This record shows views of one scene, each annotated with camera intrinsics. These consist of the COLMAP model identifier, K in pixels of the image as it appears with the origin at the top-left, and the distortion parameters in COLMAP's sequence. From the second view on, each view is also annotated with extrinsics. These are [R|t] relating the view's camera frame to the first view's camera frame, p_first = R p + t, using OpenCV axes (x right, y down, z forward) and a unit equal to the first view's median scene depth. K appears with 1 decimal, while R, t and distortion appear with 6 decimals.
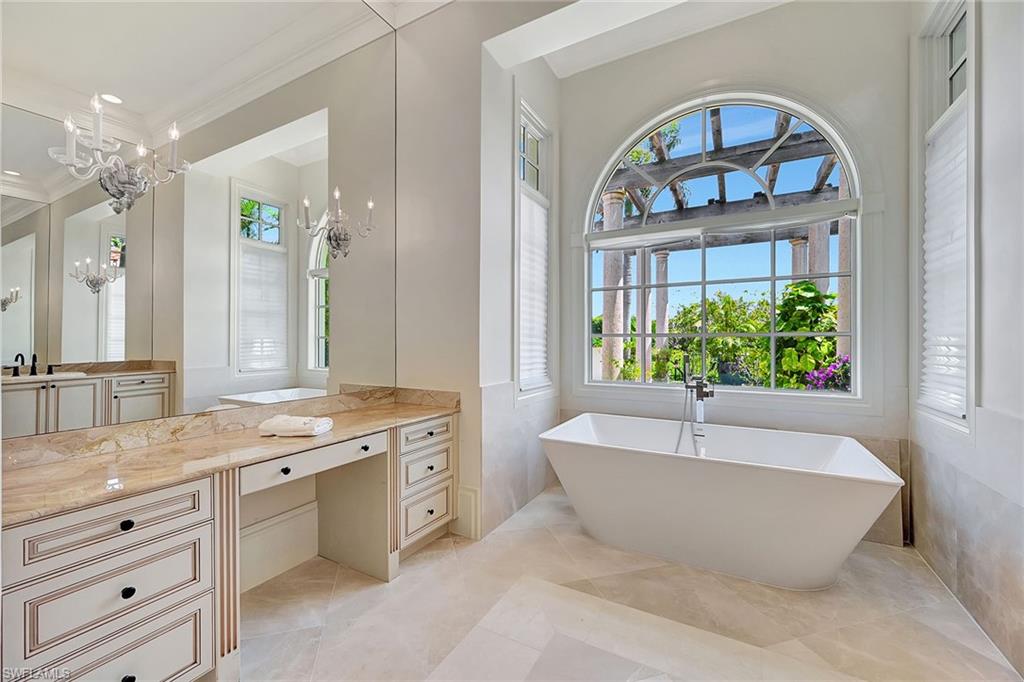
lens RADIAL K [[411.3, 0, 512.4], [0, 411.3, 339.5], [0, 0, 1]] dist [-0.001554, -0.000208]
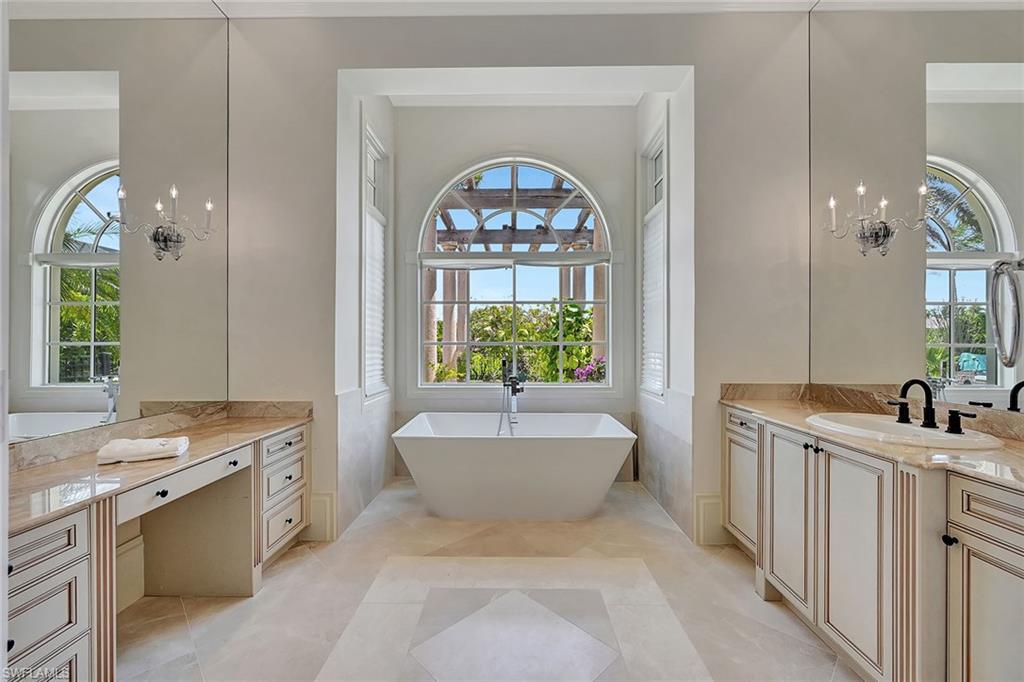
lens RADIAL K [[411.3, 0, 512.4], [0, 411.3, 339.5], [0, 0, 1]] dist [-0.001554, -0.000208]
pose [[0.879639, 0.002884, 0.475634, -0.182978], [-0.000791, 0.999989, -0.004599, -0.022551], [-0.475642, 0.003669, 0.879632, -0.145009]]
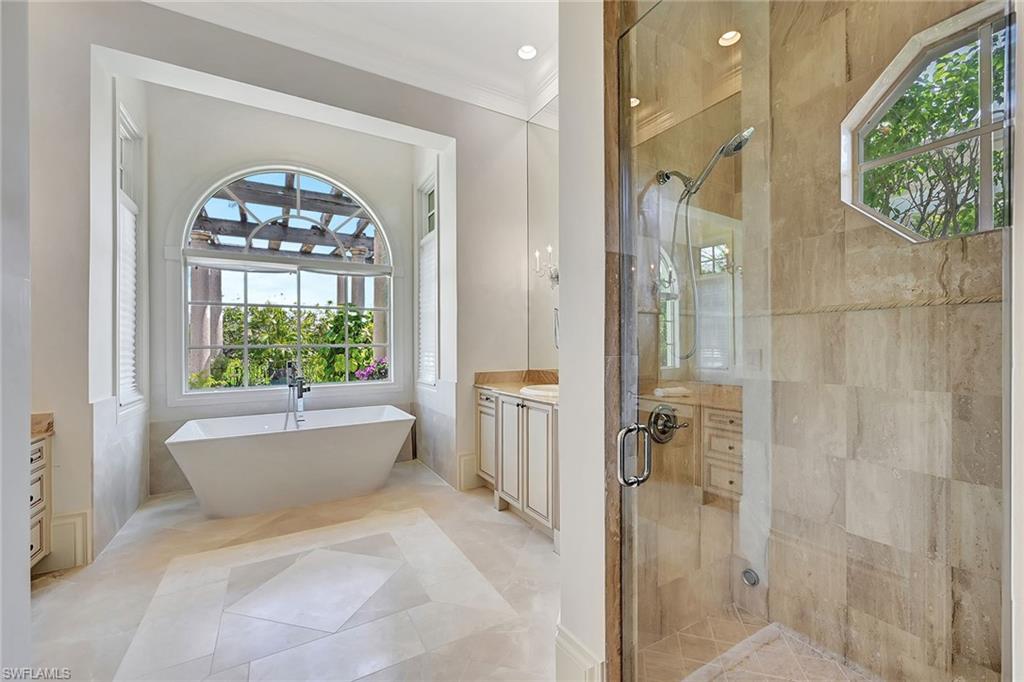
lens RADIAL K [[411.3, 0, 512.4], [0, 411.3, 339.5], [0, 0, 1]] dist [-0.001554, -0.000208]
pose [[0.516367, 0.007173, 0.856337, -0.393879], [0.007319, 0.999891, -0.012788, -0.013451], [-0.856336, 0.012871, 0.516259, -0.340370]]
